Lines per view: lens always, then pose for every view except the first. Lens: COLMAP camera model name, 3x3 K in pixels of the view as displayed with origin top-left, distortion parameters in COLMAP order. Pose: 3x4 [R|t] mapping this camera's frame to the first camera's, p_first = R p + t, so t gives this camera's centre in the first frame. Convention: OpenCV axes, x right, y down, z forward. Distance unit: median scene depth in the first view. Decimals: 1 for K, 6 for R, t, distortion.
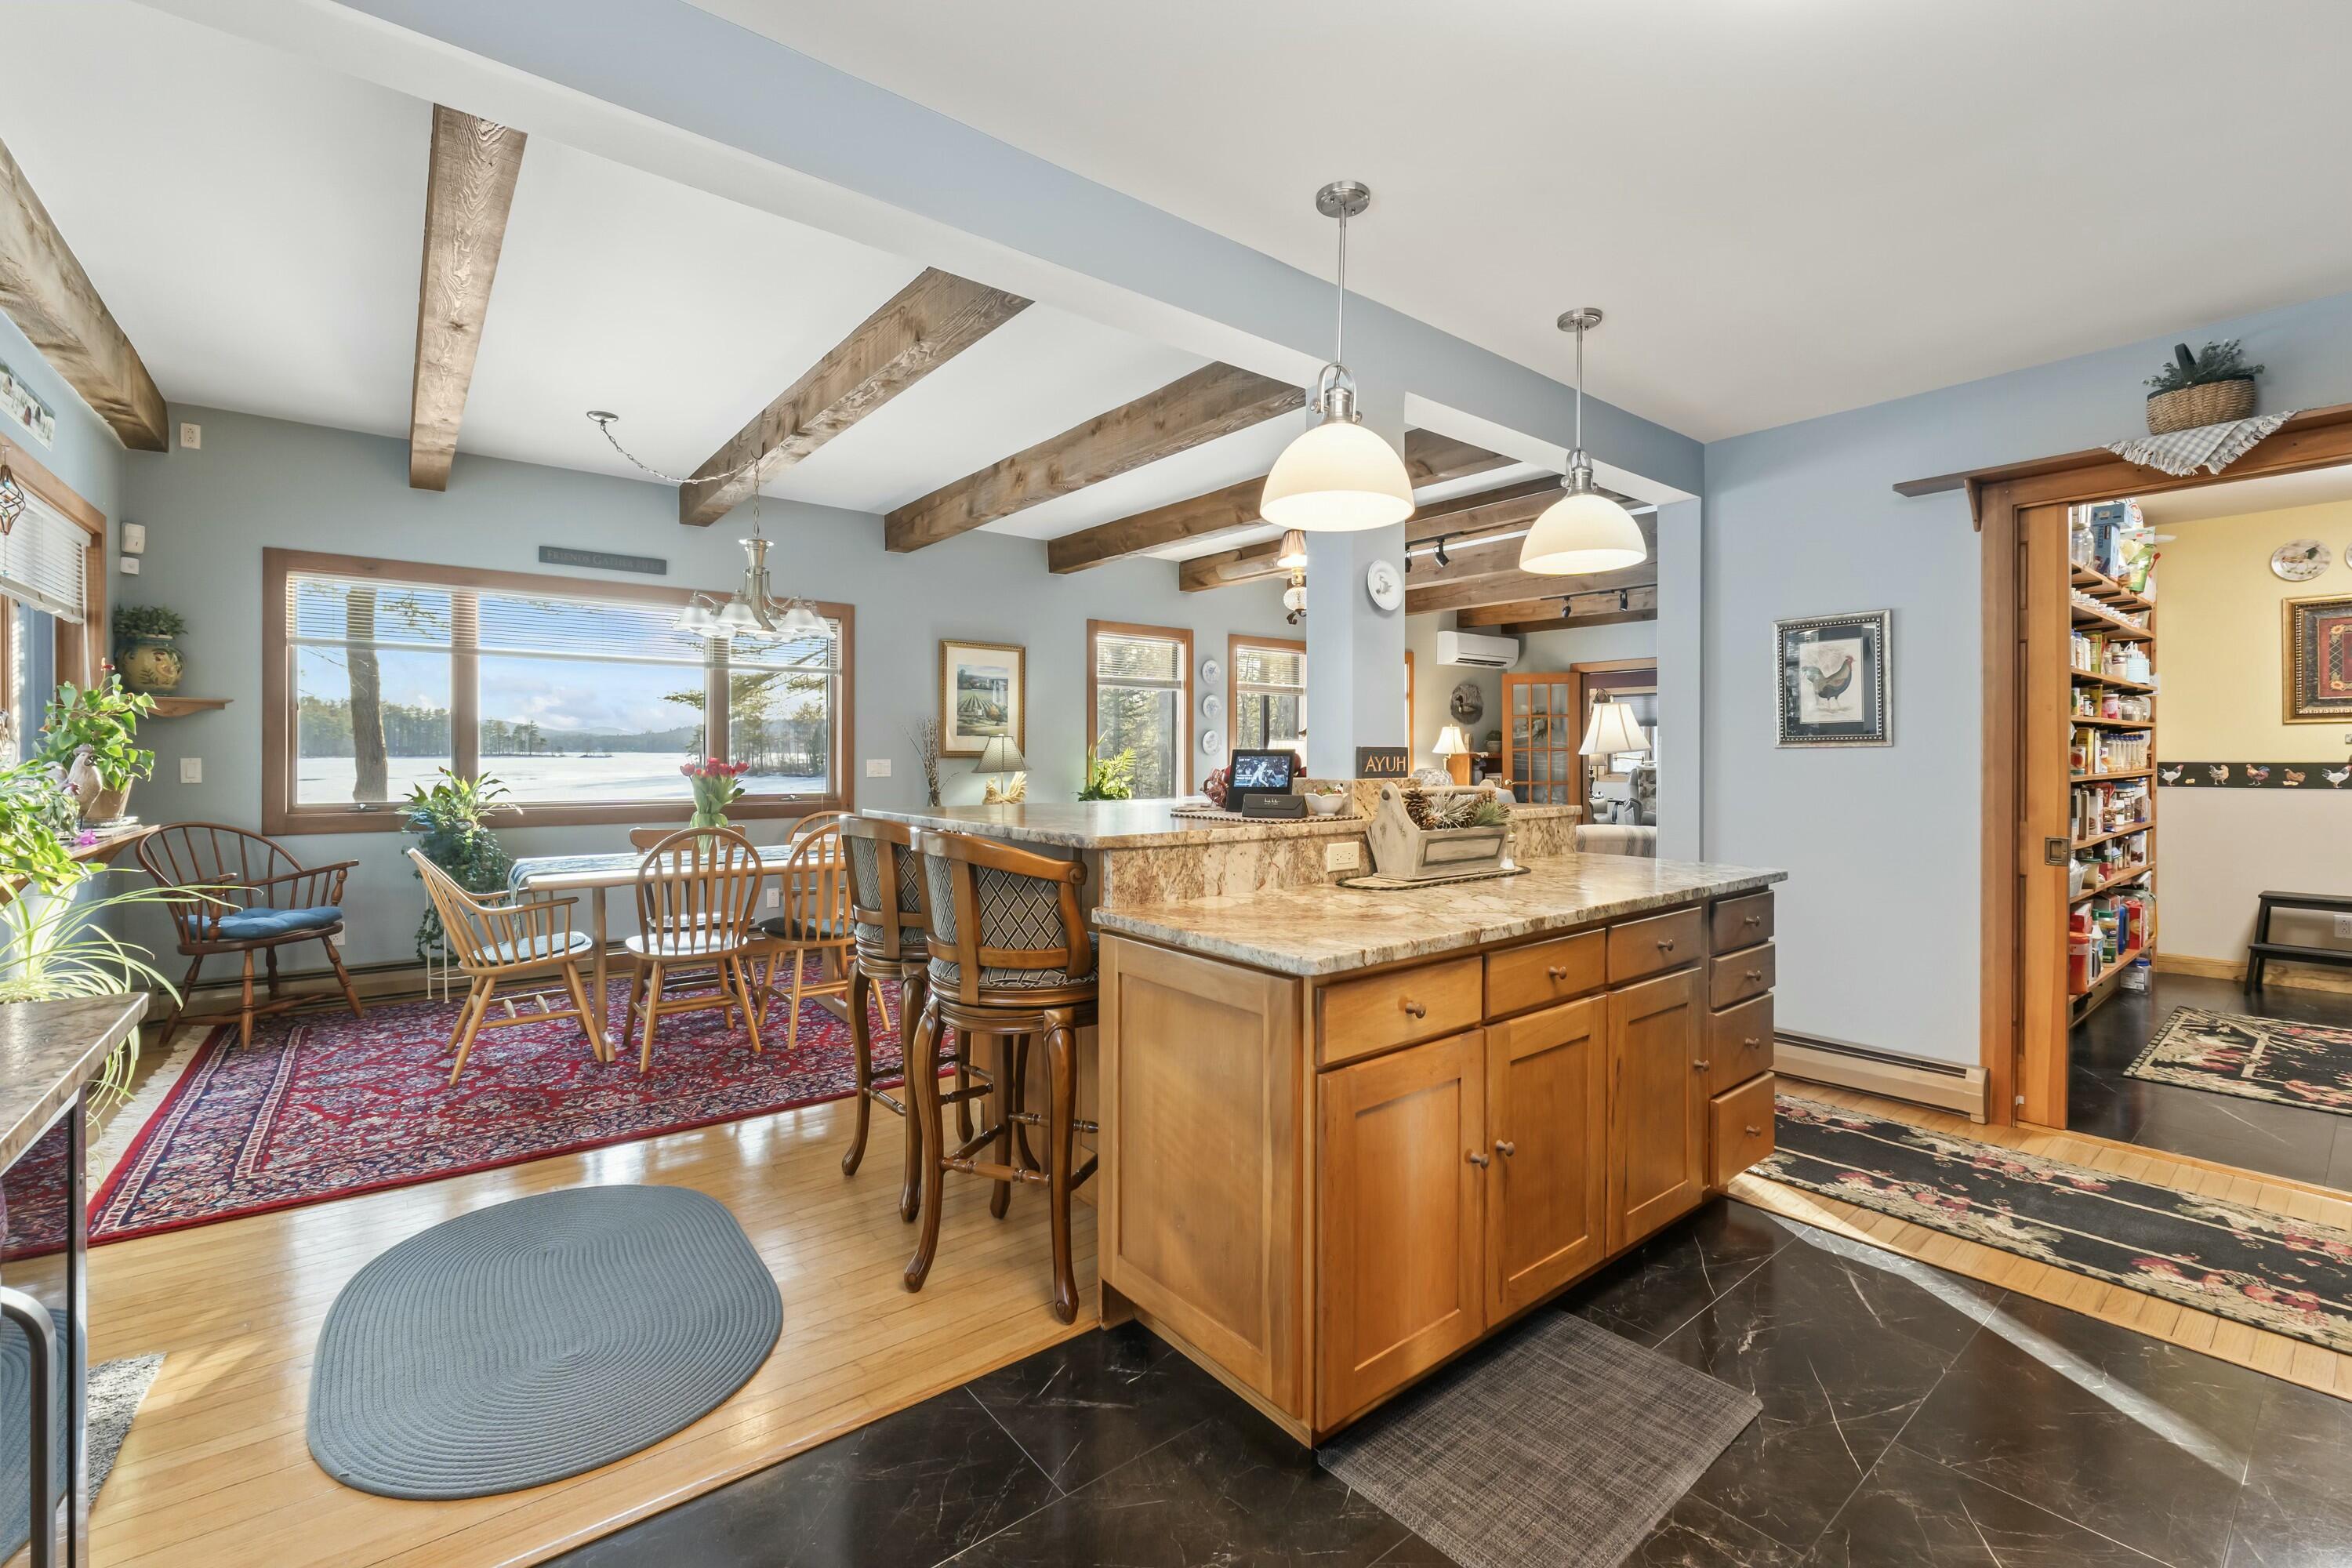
lens RADIAL K [[1000.9, 0, 1181.1], [0, 1000.9, 780.1], [0, 0, 1]] dist [-0.010593, 0.001020]
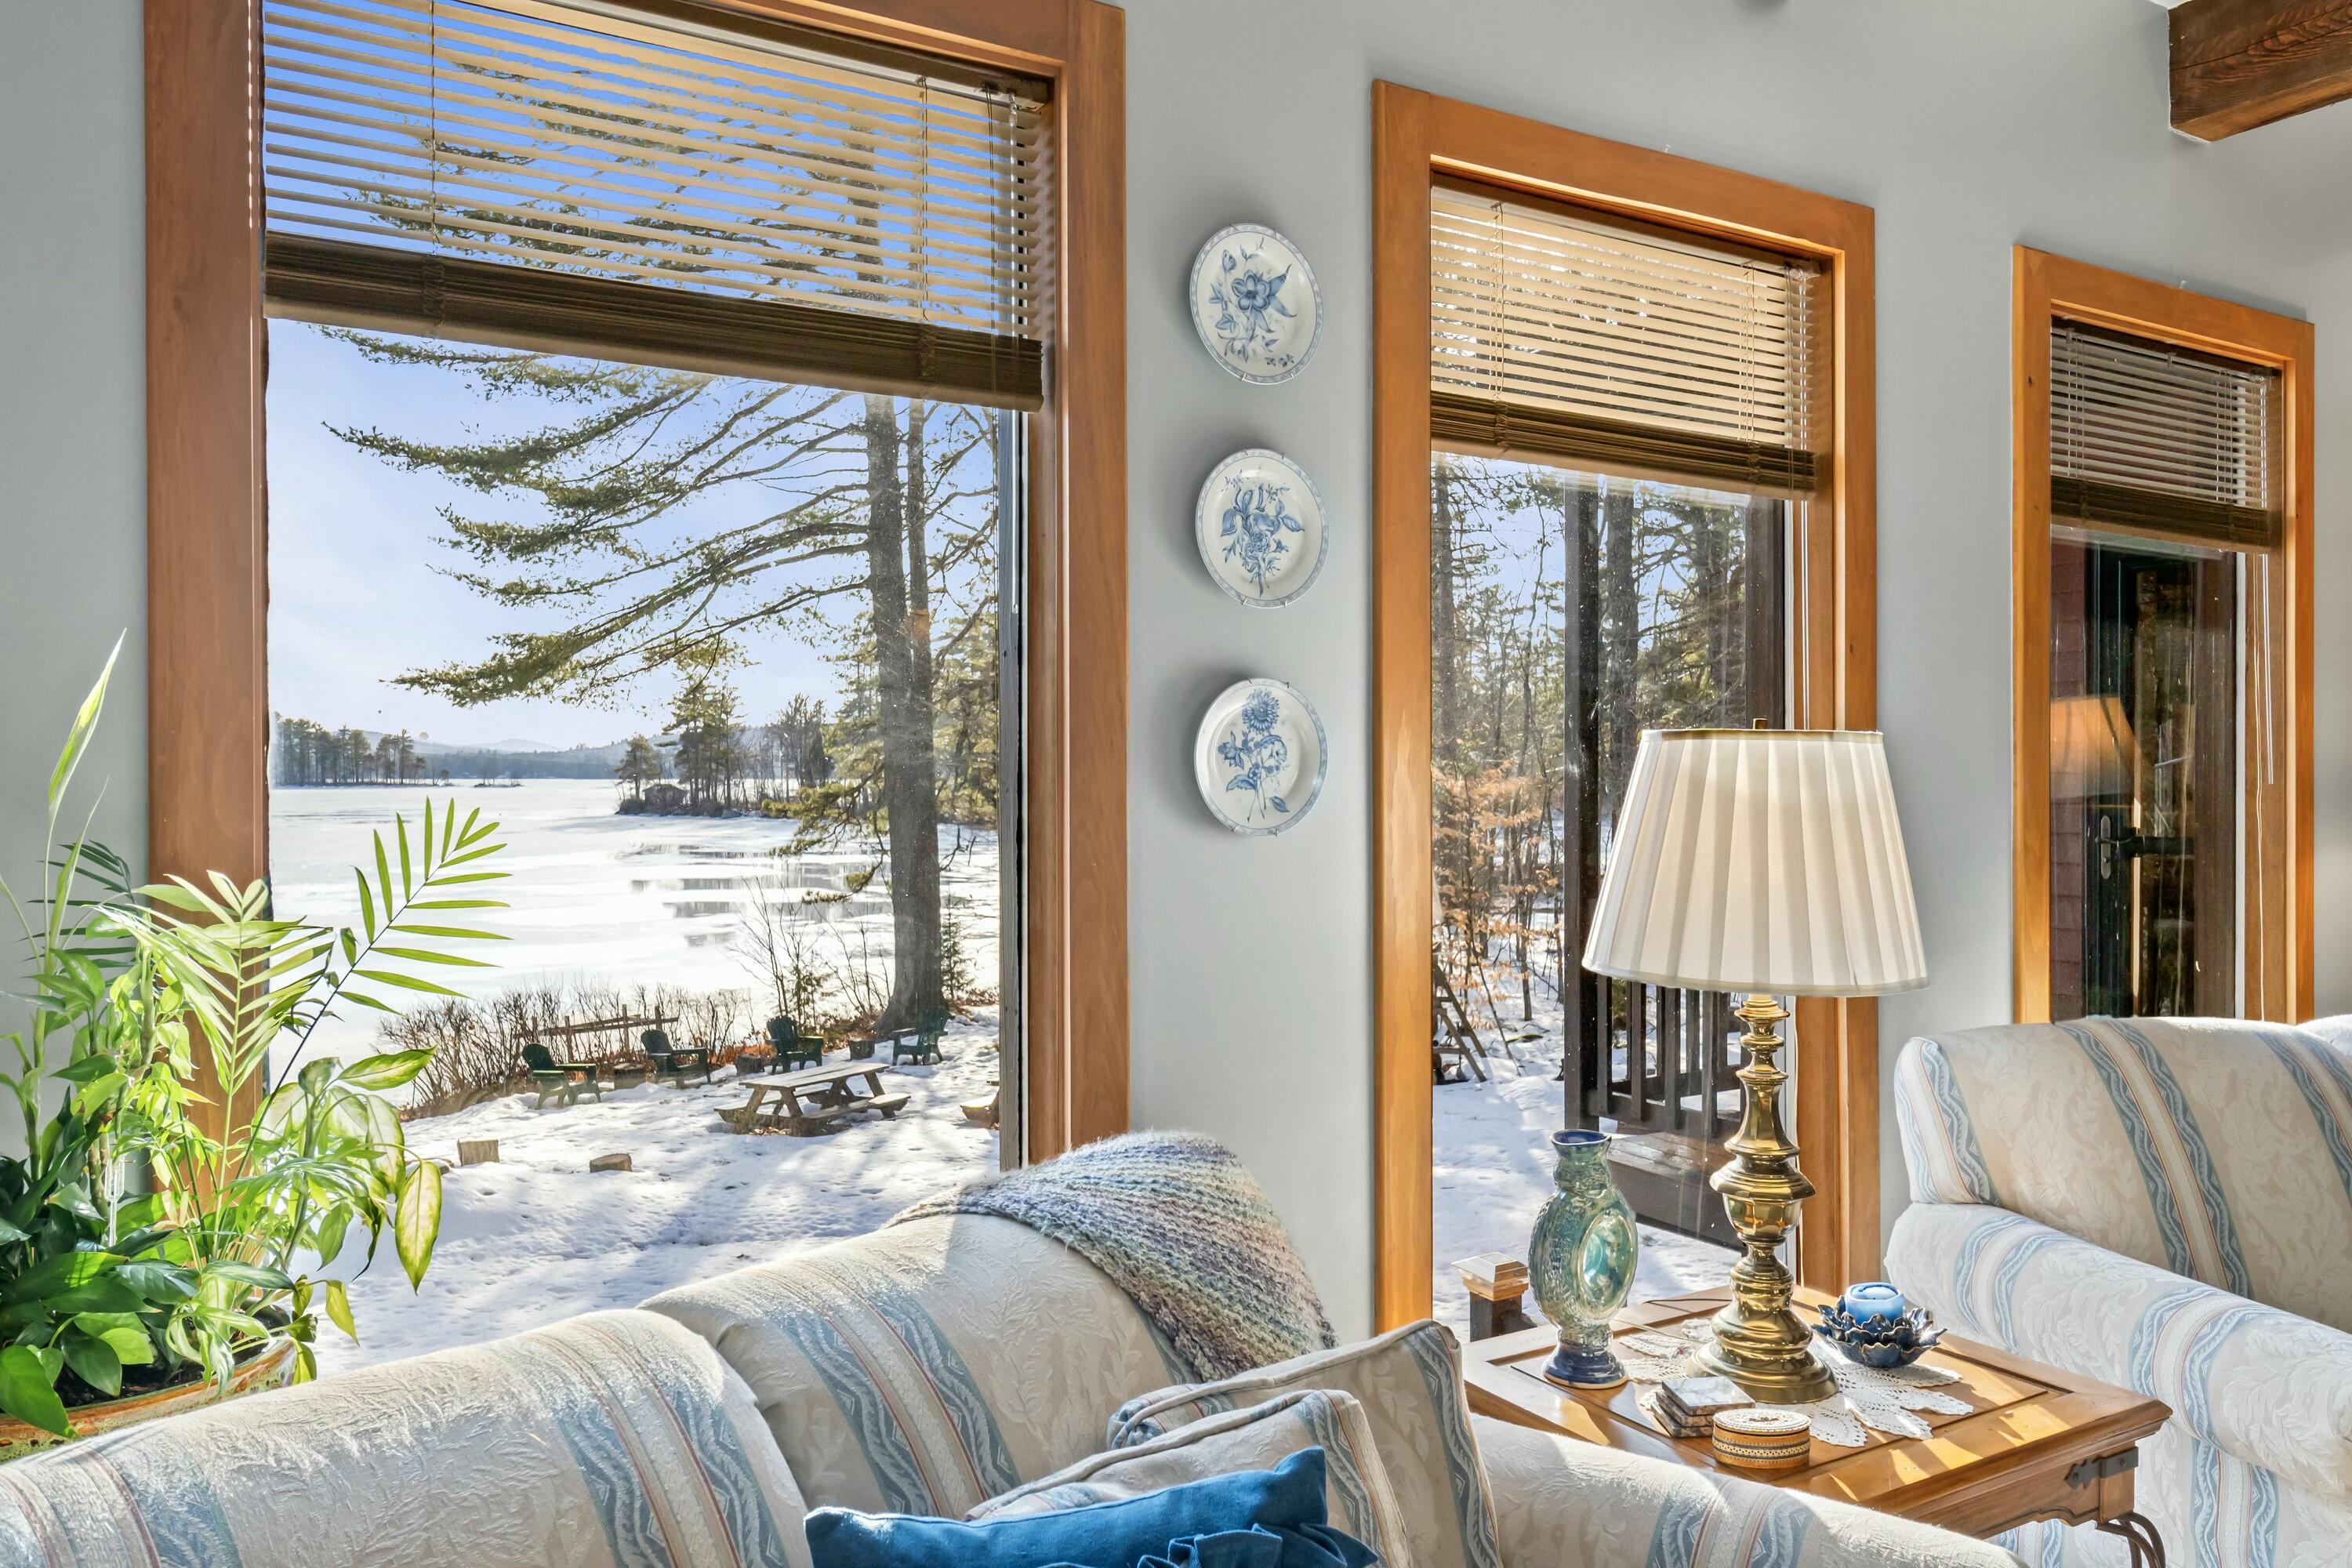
lens RADIAL K [[1660.3, 0, 1174.5], [0, 1660.3, 784.1], [0, 0, 1]] dist [0.003822, 0.000604]
pose [[0.988973, -0.003601, -0.148053, 0.044650], [0.000261, 0.999745, -0.022570, -0.021438], [0.148096, 0.022283, 0.988722, 0.592663]]
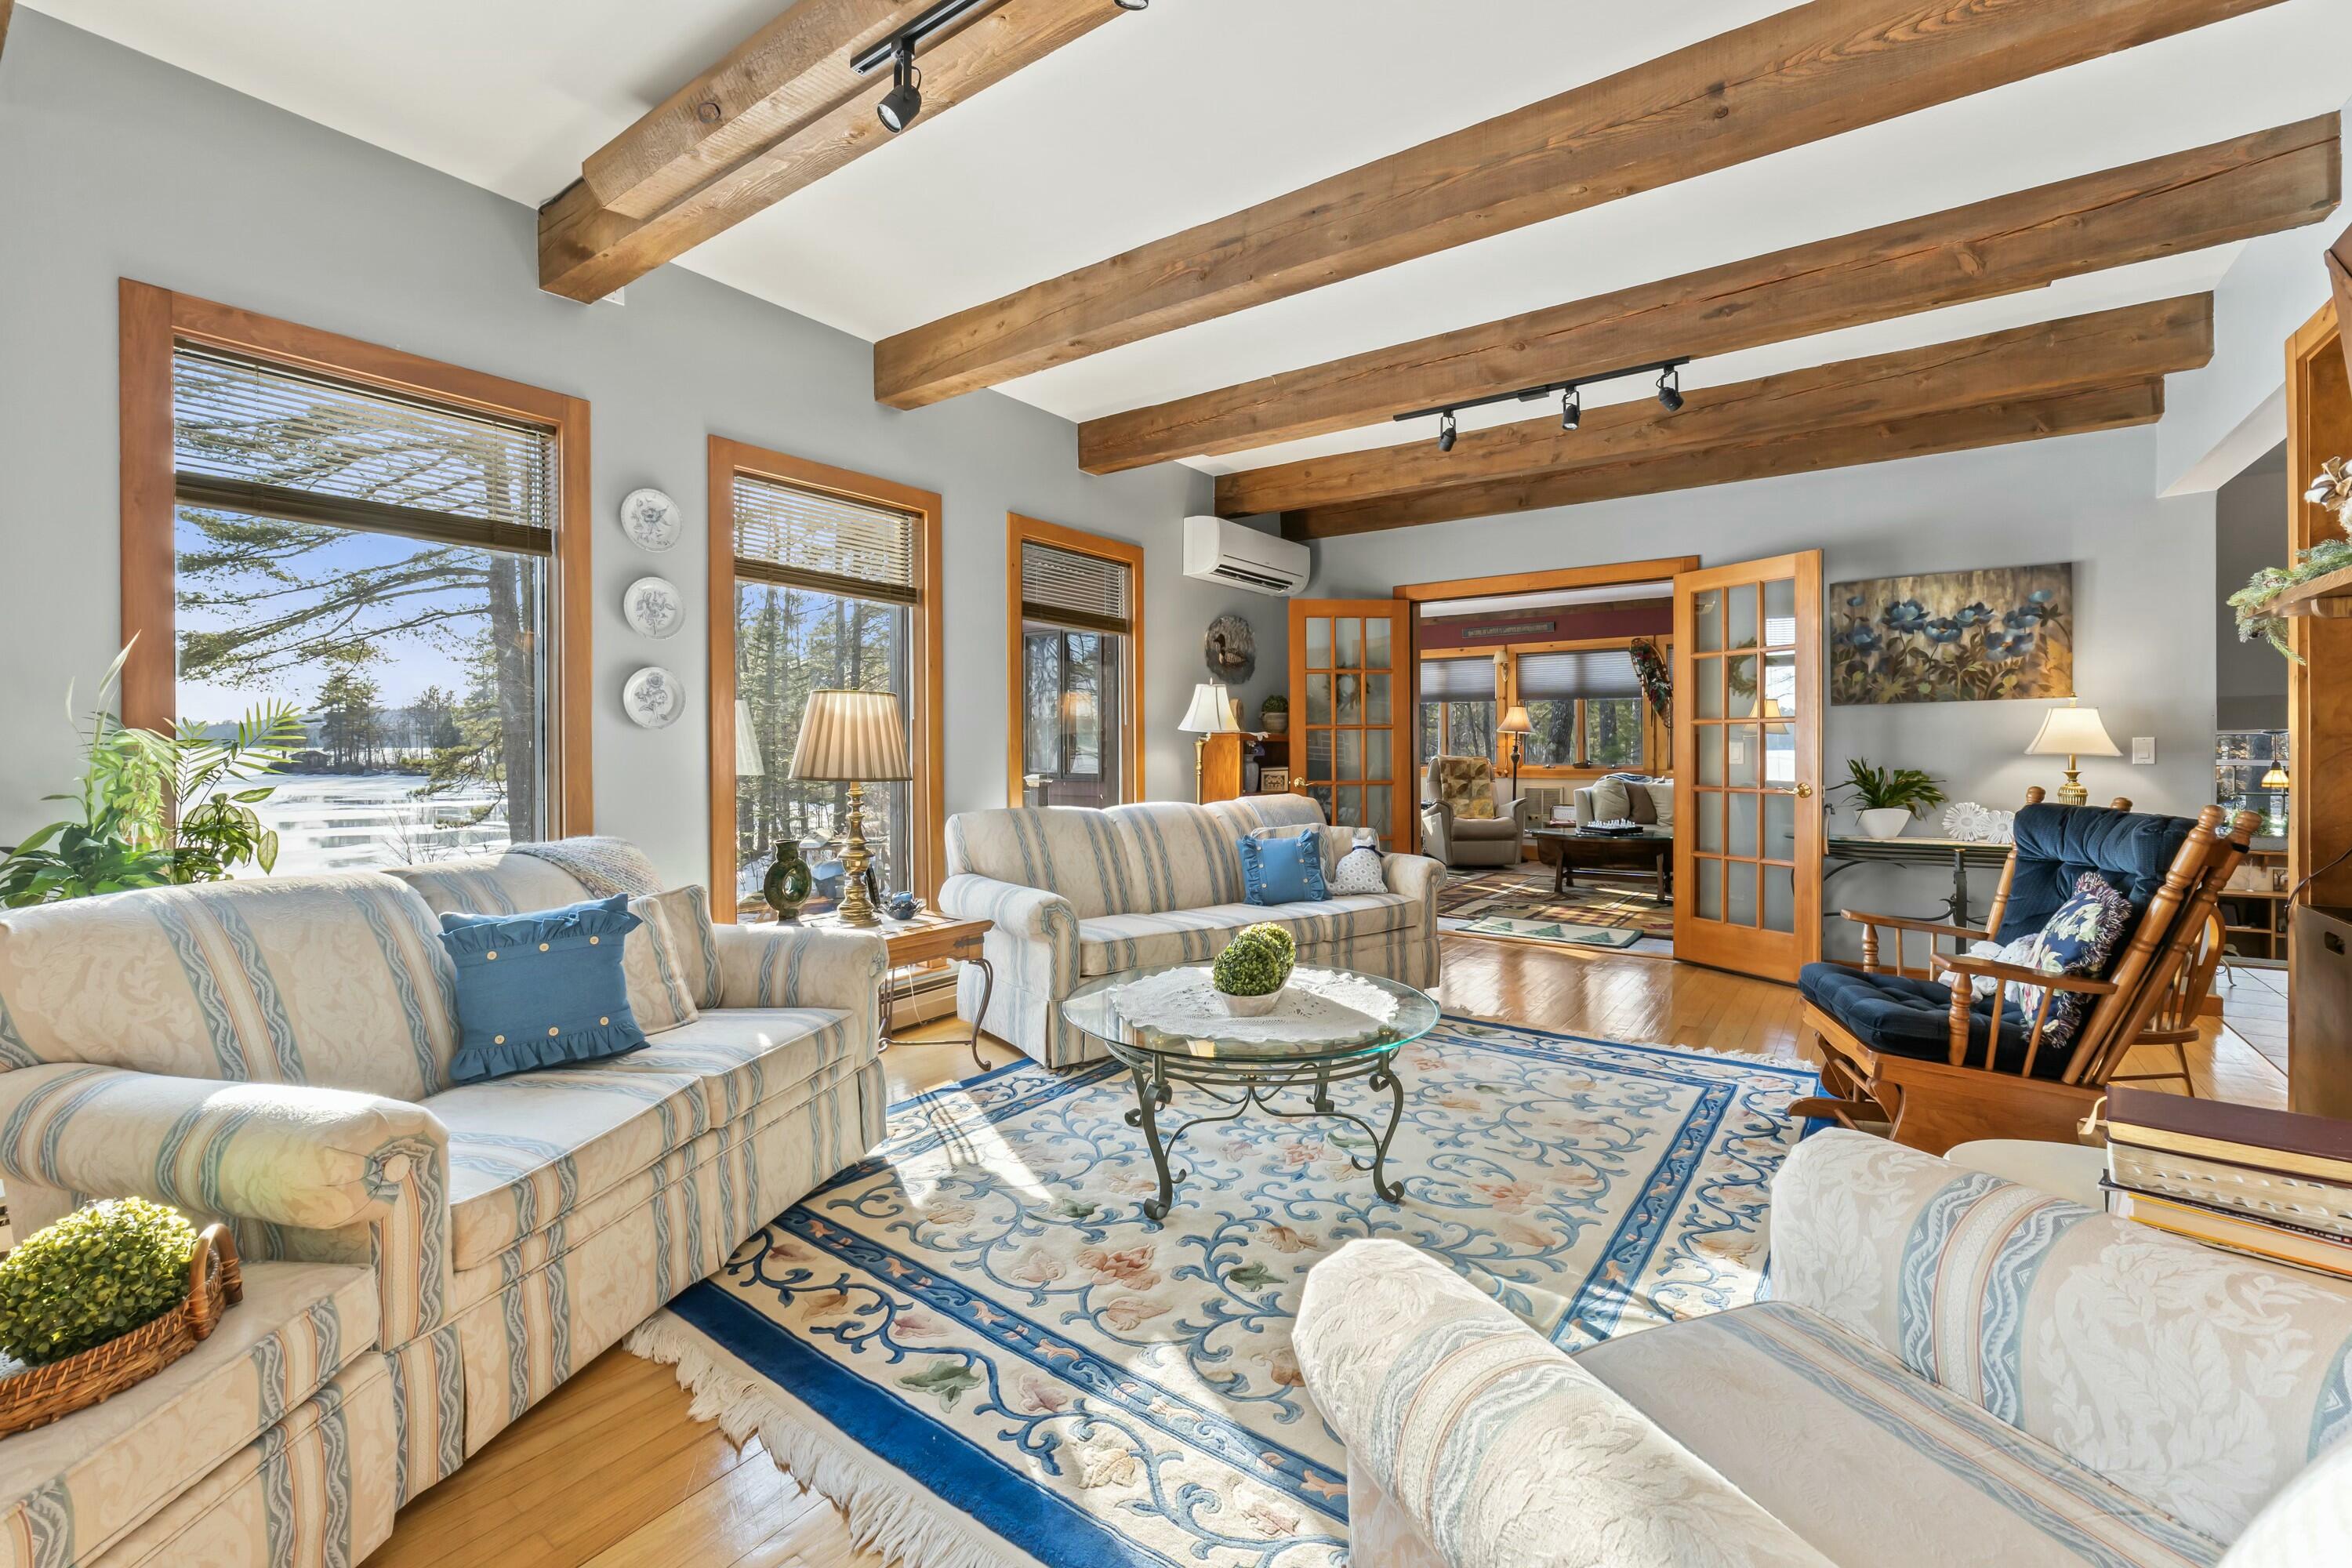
lens RADIAL K [[1000.9, 0, 1184.1], [0, 1000.9, 756.6], [0, 0, 1]] dist [-0.010593, 0.001020]
pose [[0.962126, -0.004925, 0.272559, 0.099852], [0.009570, 0.999831, -0.015718, -0.004338], [-0.272436, 0.017731, 0.962011, 0.448673]]
